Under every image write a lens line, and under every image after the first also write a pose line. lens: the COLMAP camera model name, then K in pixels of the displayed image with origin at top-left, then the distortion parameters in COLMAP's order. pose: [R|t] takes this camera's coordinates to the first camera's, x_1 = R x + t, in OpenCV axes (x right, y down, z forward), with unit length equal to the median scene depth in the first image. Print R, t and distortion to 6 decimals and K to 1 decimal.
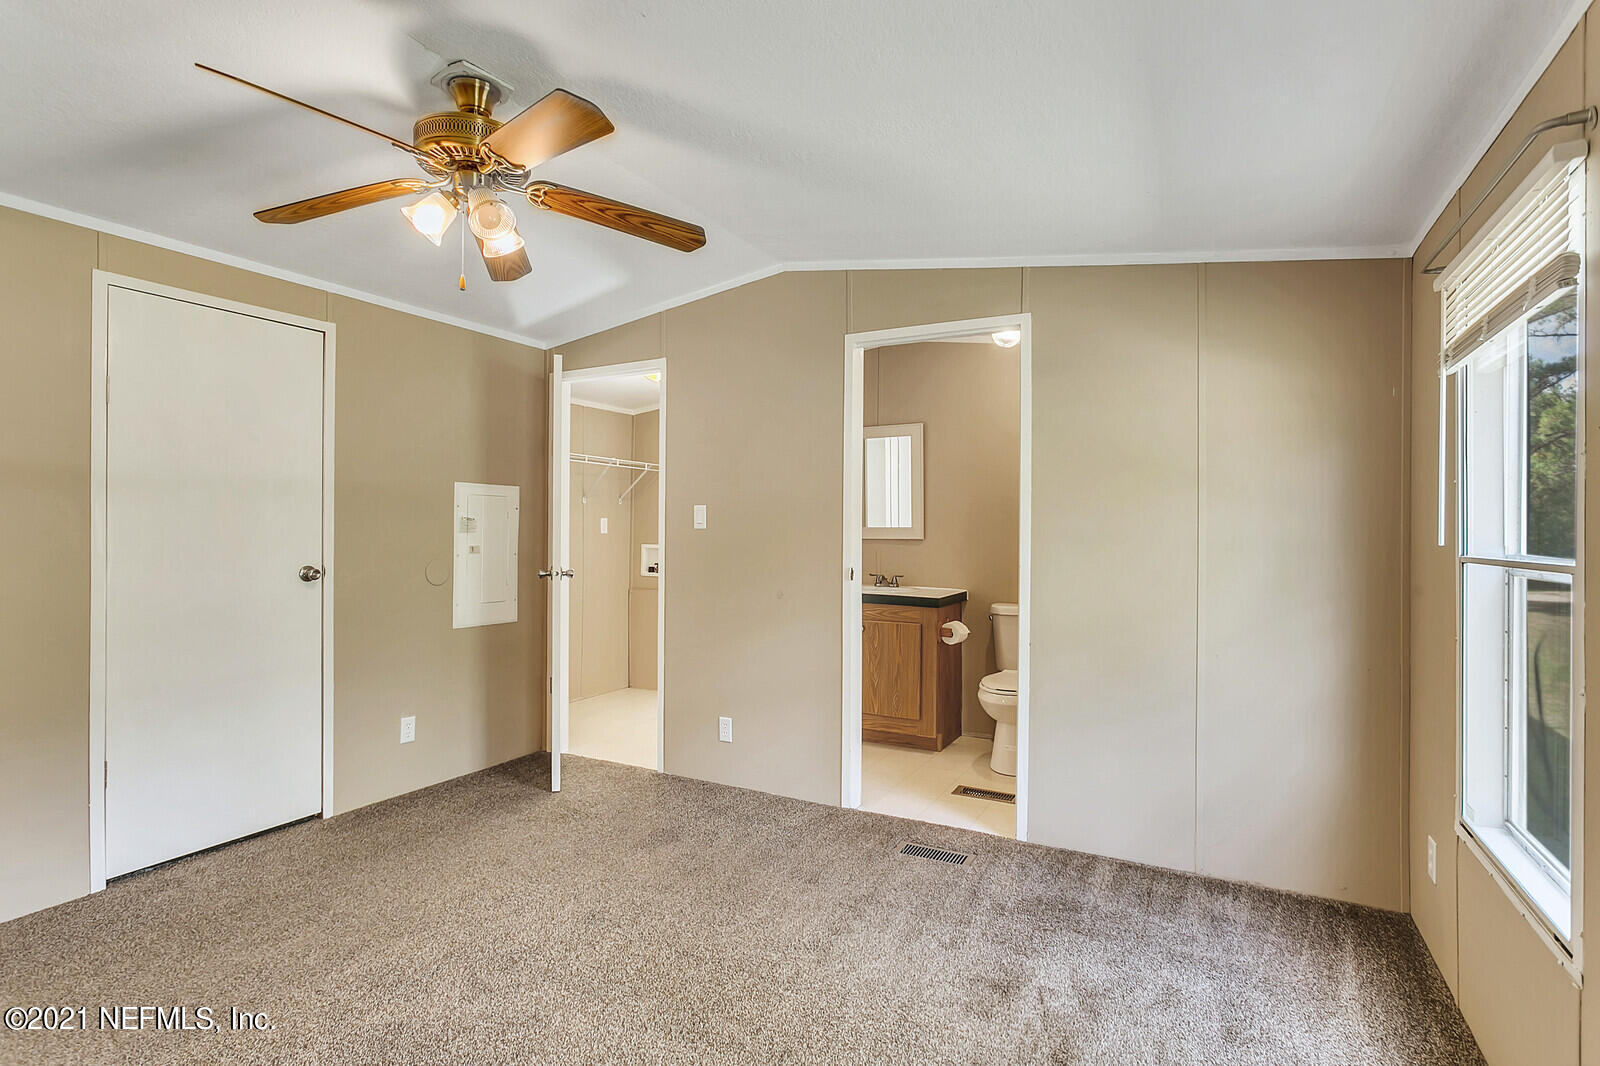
lens RADIAL K [[781.2, 0, 800.0], [0, 781.2, 533.0], [0, 0, 1]] dist [0.011235, -0.000959]
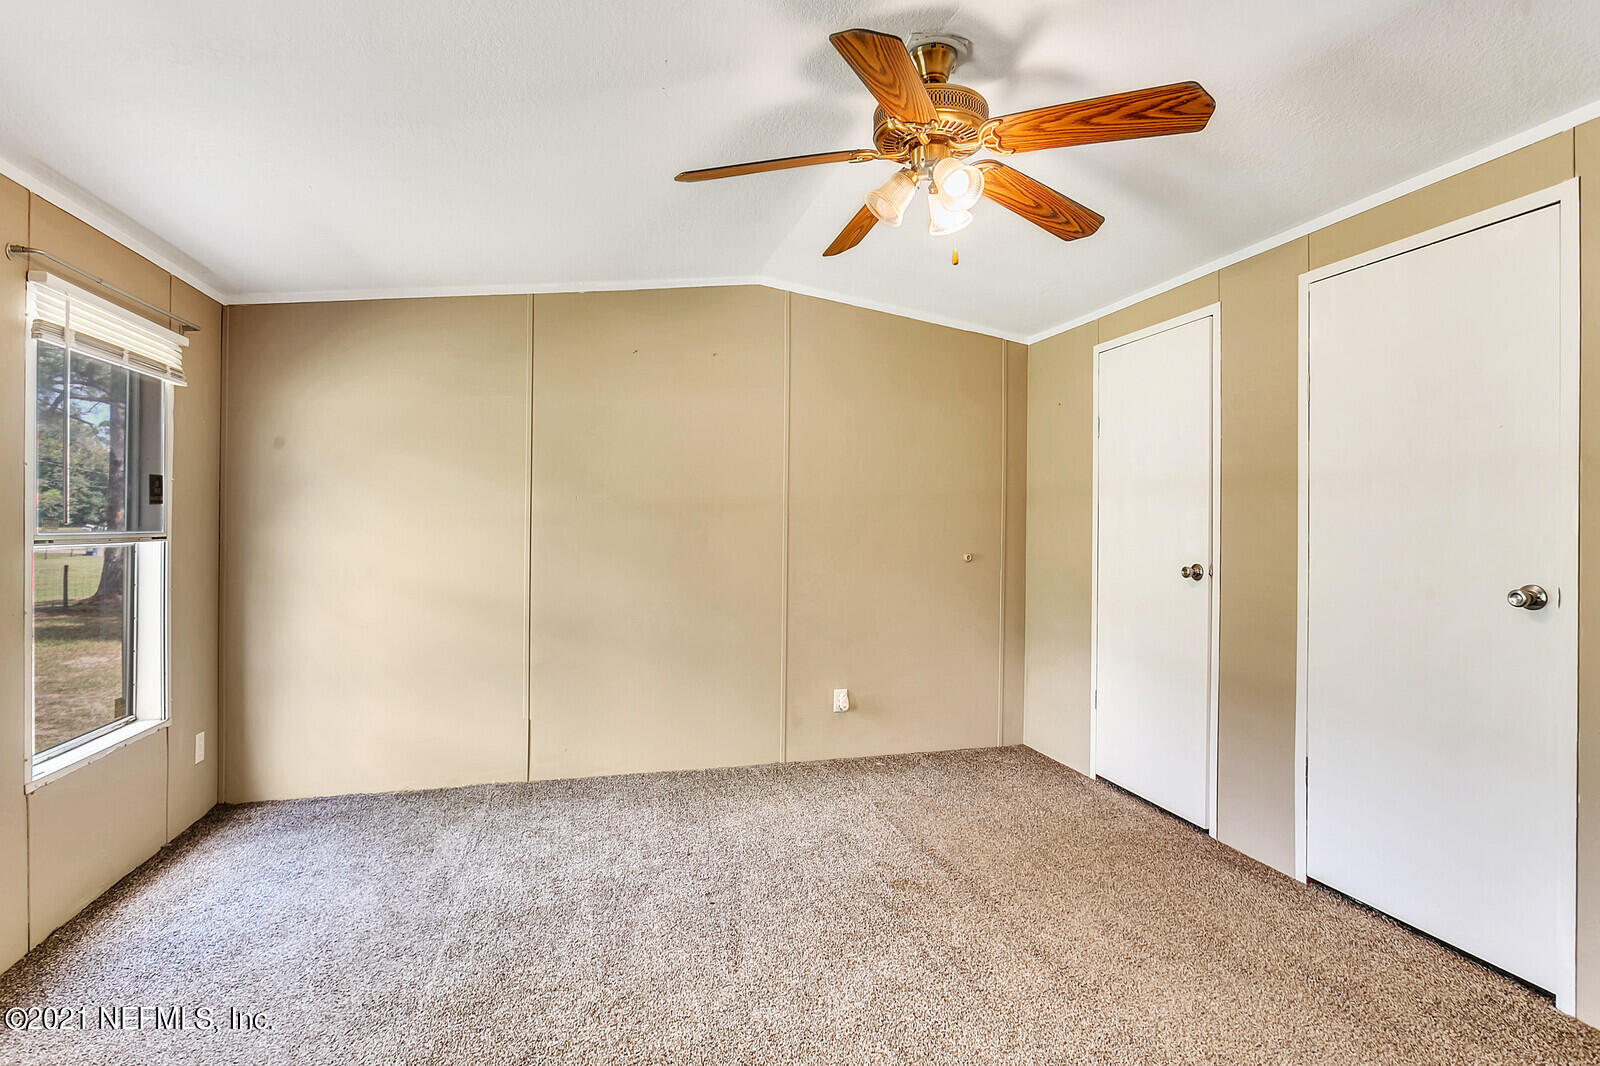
lens RADIAL K [[781.2, 0, 800.0], [0, 781.2, 533.0], [0, 0, 1]] dist [0.011235, -0.000959]
pose [[-0.714583, 0.005099, -0.699532, 0.251603], [-0.001337, 0.999962, 0.008655, -0.005320], [0.699549, 0.007120, -0.714549, 1.101394]]
